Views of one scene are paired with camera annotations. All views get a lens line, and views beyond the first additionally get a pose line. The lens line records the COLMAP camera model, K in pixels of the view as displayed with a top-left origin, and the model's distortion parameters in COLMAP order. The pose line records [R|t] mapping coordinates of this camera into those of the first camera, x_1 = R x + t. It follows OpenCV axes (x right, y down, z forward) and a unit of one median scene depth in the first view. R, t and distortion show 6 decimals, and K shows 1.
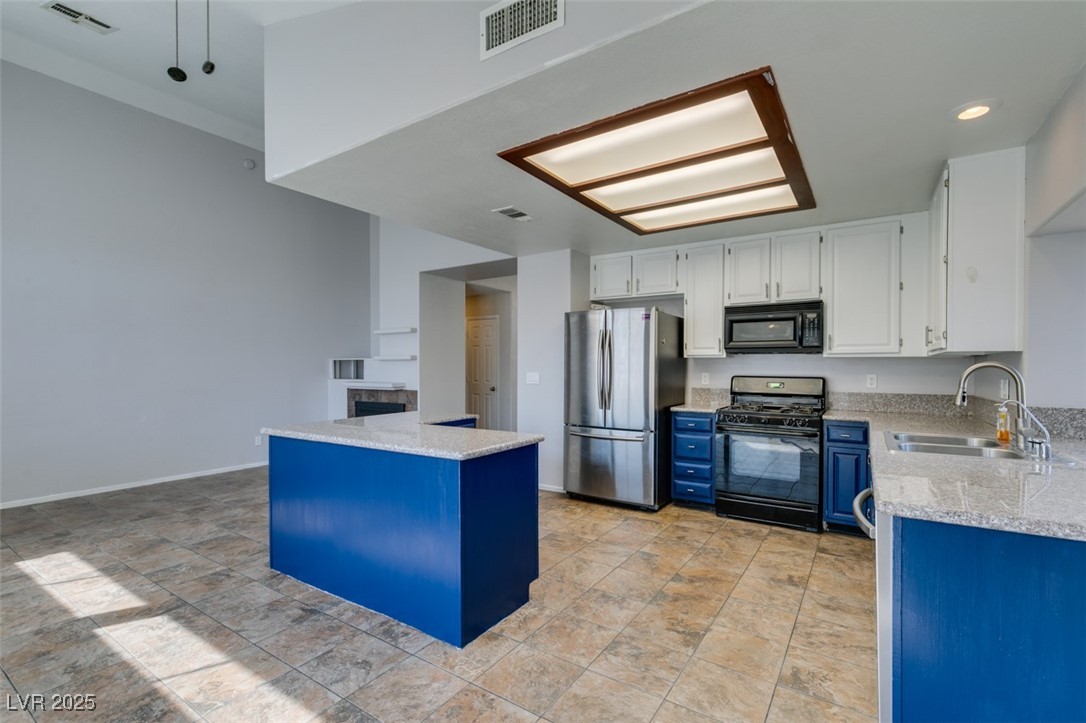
lens RADIAL K [[487.0, 0, 541.7], [0, 487.0, 372.0], [0, 0, 1]] dist [0.008199, -0.001855]
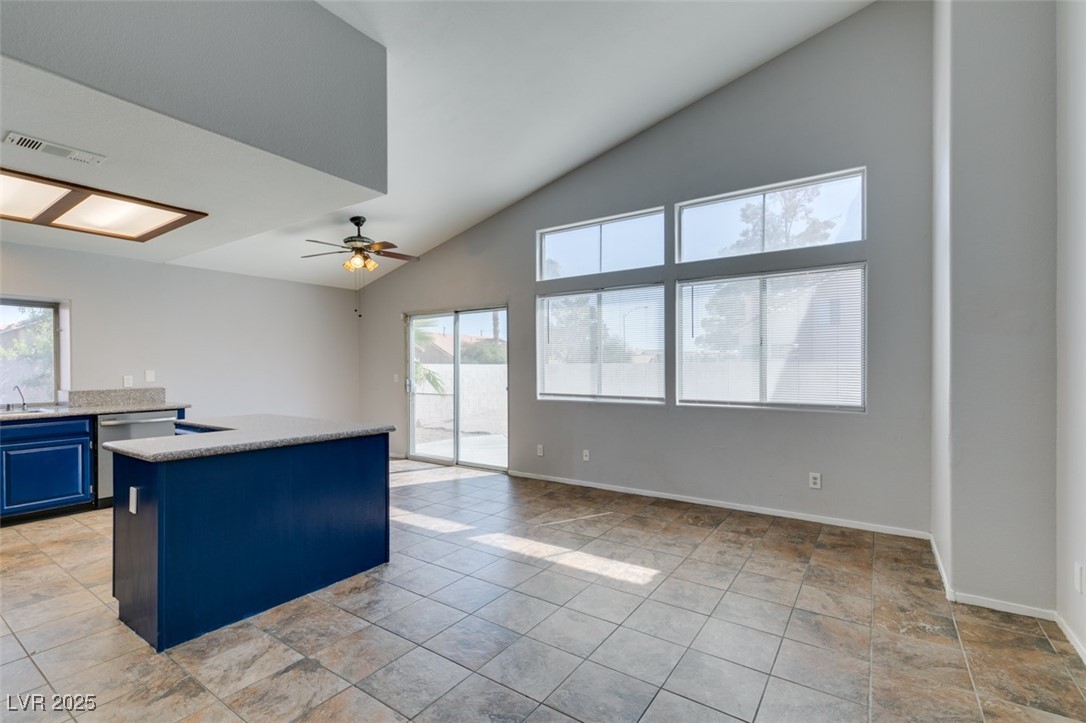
lens RADIAL K [[487.0, 0, 543.4], [0, 487.0, 370.6], [0, 0, 1]] dist [0.008199, -0.001855]
pose [[-0.999881, 0.006967, 0.013762, -0.840013], [0.007208, 0.999820, 0.017534, -0.018655], [-0.013638, 0.017631, -0.999752, 1.887991]]
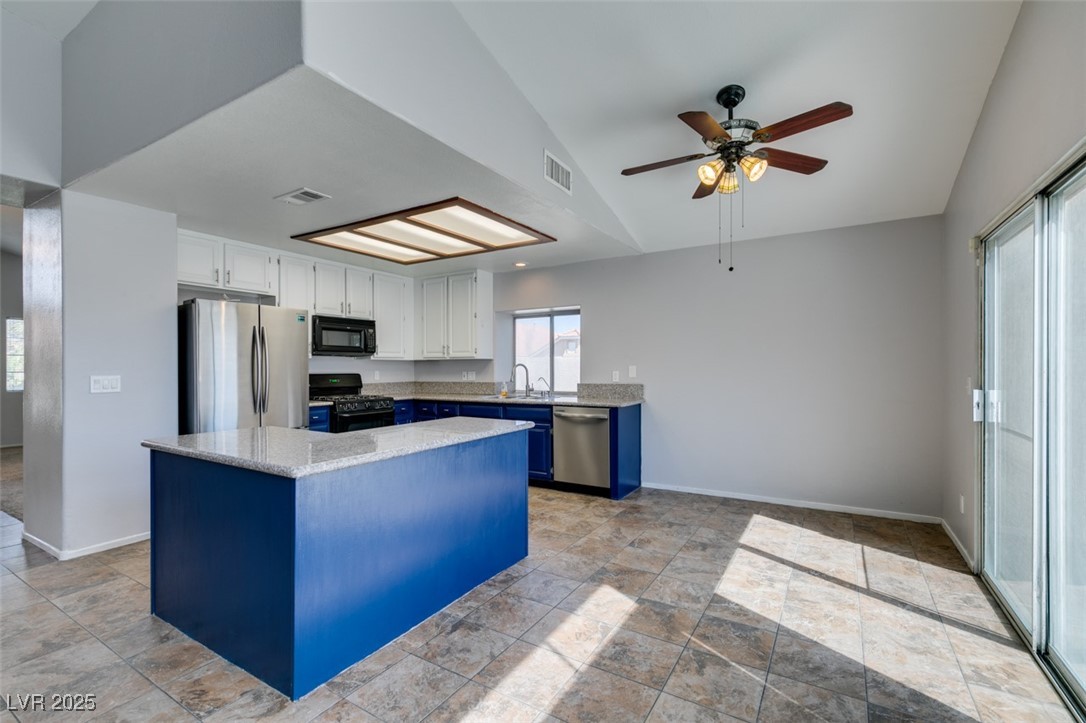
lens RADIAL K [[487.0, 0, 540.5], [0, 487.0, 367.3], [0, 0, 1]] dist [0.008199, -0.001855]
pose [[-0.036698, -0.002097, 0.999324, -1.085740], [0.014528, 0.999891, 0.002631, -0.004340], [-0.999221, 0.014614, -0.036664, 0.668240]]
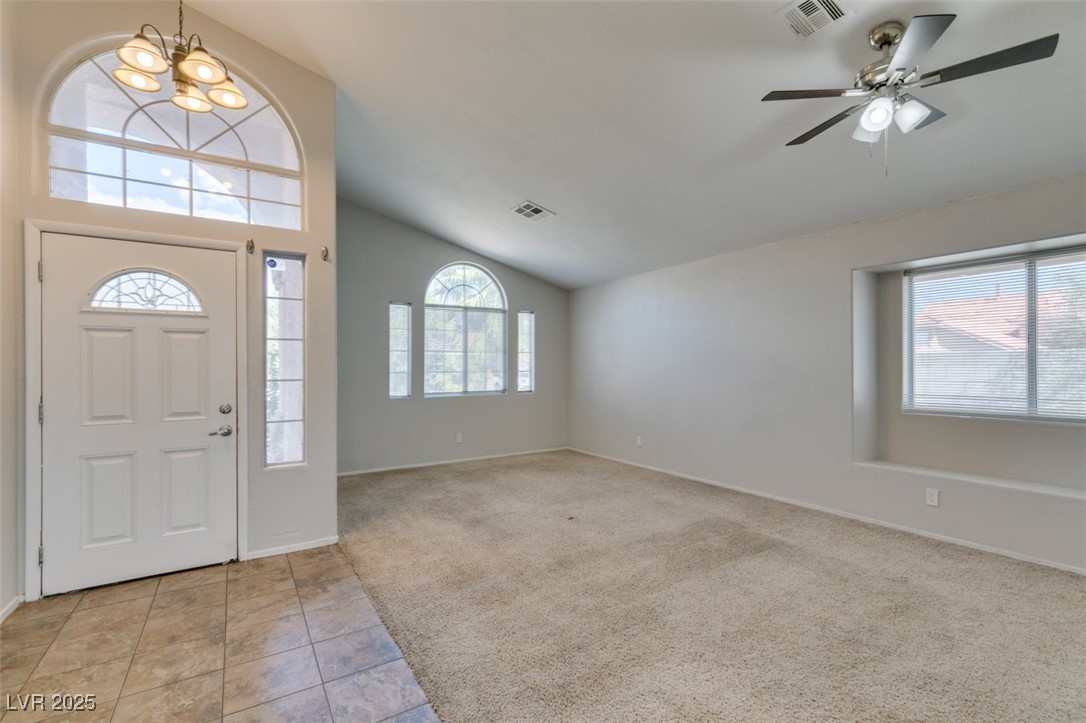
lens RADIAL K [[487.0, 0, 536.9], [0, 487.0, 364.5], [0, 0, 1]] dist [0.008199, -0.001855]
pose [[0.417116, 0.002156, 0.908851, -0.035580], [0.013612, 0.999870, -0.008619, -0.019632], [-0.908751, 0.015966, 0.417033, 1.911794]]
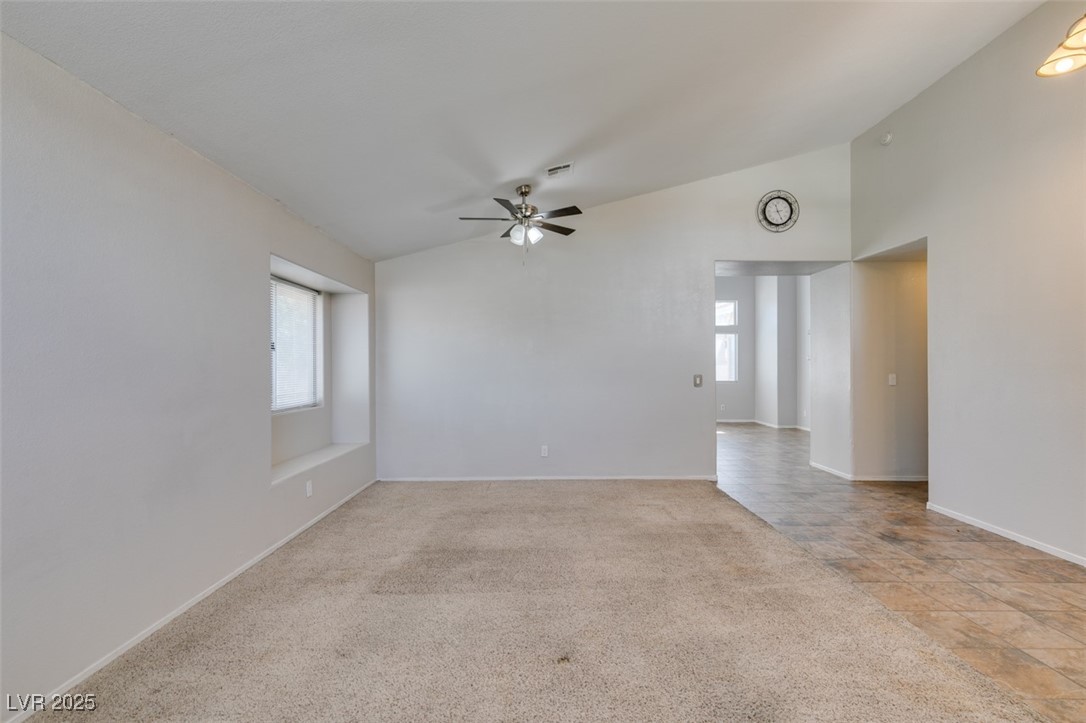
lens RADIAL K [[487.0, 0, 543.1], [0, 487.0, 367.2], [0, 0, 1]] dist [0.008199, -0.001855]
pose [[-0.833776, 0.001746, -0.552100, 1.476120], [-0.003200, 0.999963, 0.007994, -0.028722], [0.552094, 0.008432, -0.833739, 2.855127]]
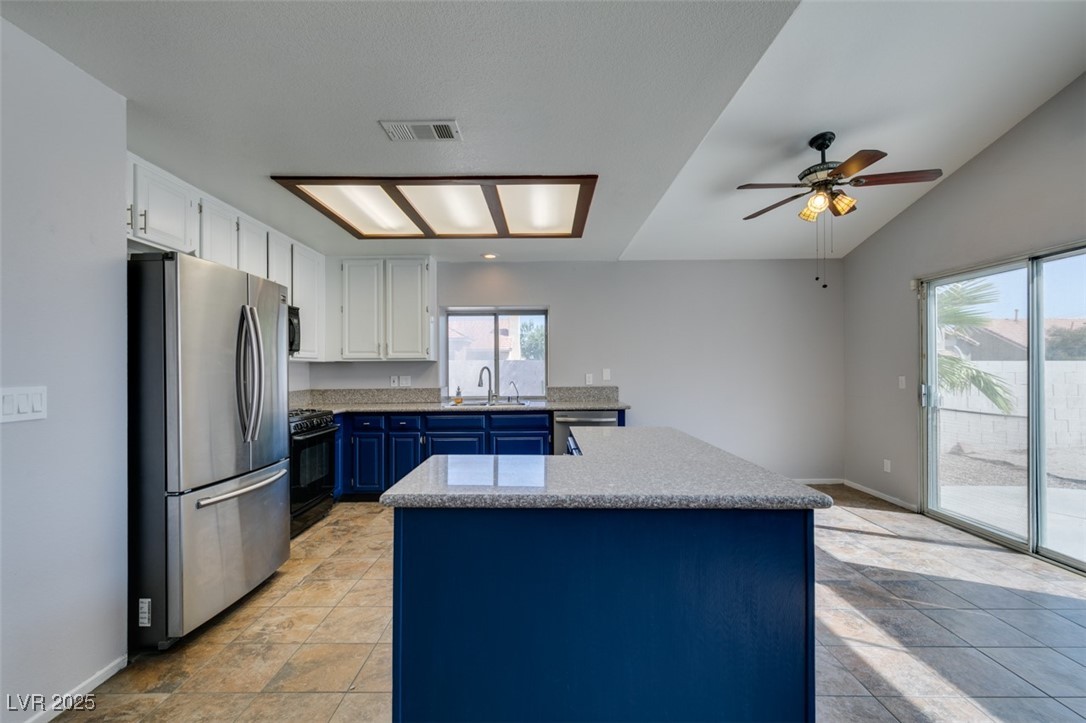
lens RADIAL K [[487.0, 0, 541.9], [0, 487.0, 365.6], [0, 0, 1]] dist [0.008199, -0.001855]
pose [[-0.552381, 0.008380, 0.833550, -0.752194], [0.013142, 0.999913, -0.001343, -0.011868], [-0.833488, 0.010212, -0.552443, 1.372972]]
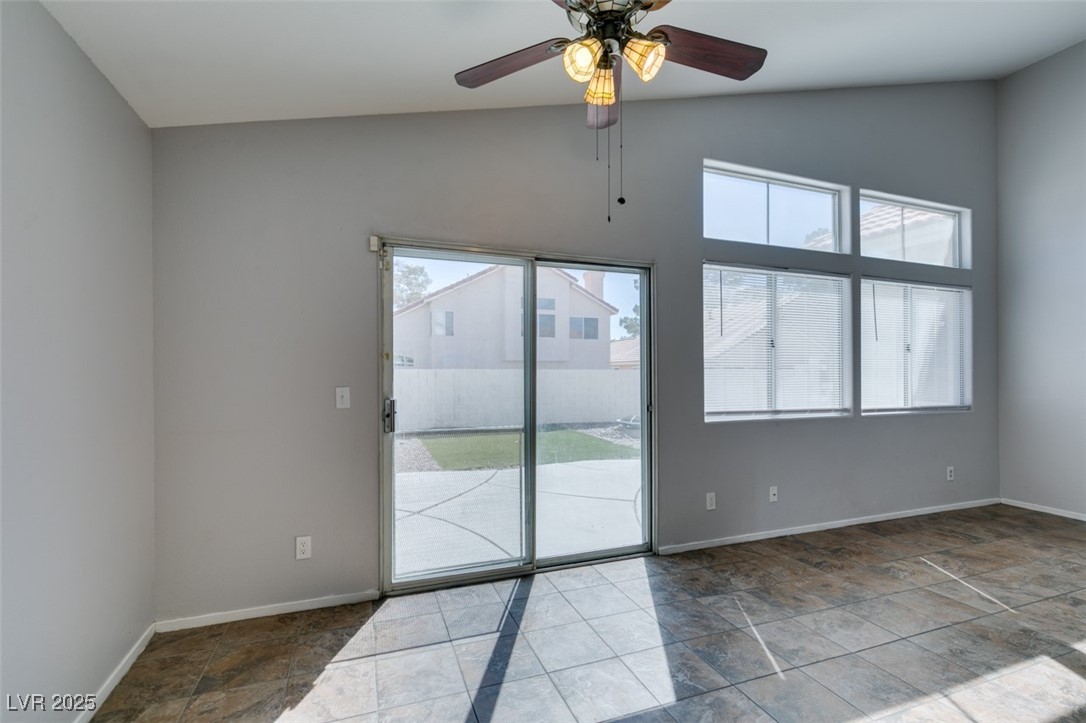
lens RADIAL K [[487.0, 0, 538.1], [0, 487.0, 373.8], [0, 0, 1]] dist [0.008199, -0.001855]
pose [[-0.585041, 0.002928, -0.810999, 0.280887], [-0.006900, 0.999939, 0.008588, -0.003458], [0.810975, 0.010620, -0.584985, 0.548549]]
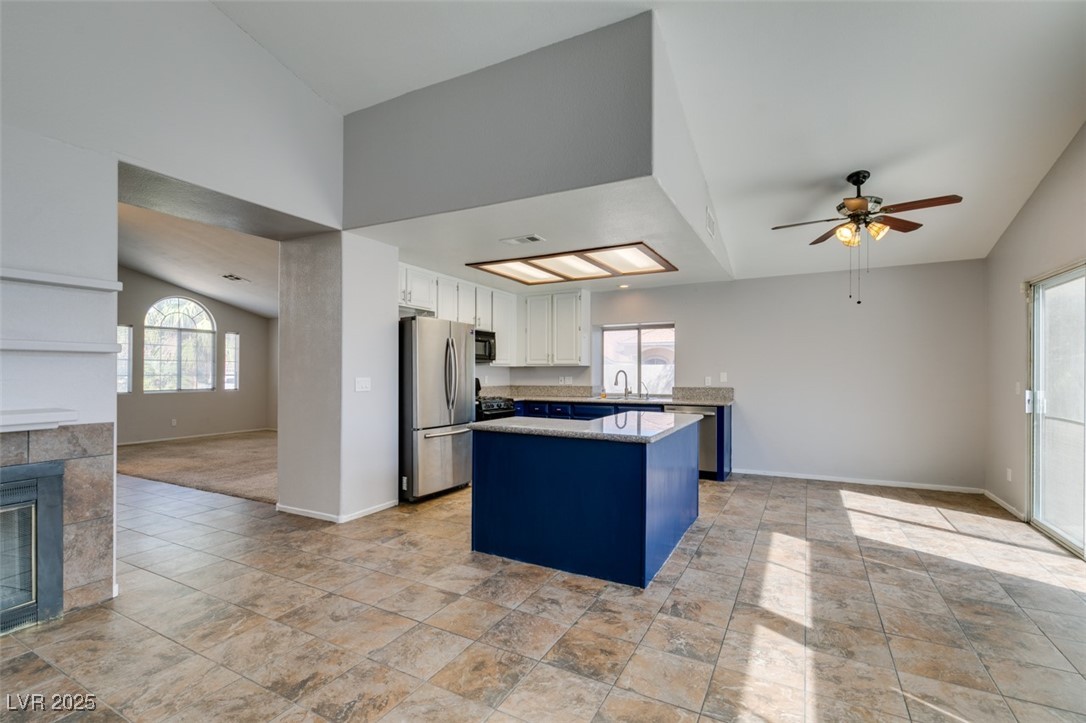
lens RADIAL K [[487.0, 0, 544.1], [0, 487.0, 372.9], [0, 0, 1]] dist [0.008199, -0.001855]
pose [[-0.095457, 0.000185, 0.995433, -1.353581], [0.008910, 0.999960, 0.000668, -0.007077], [-0.995394, 0.008933, -0.095455, 1.187793]]
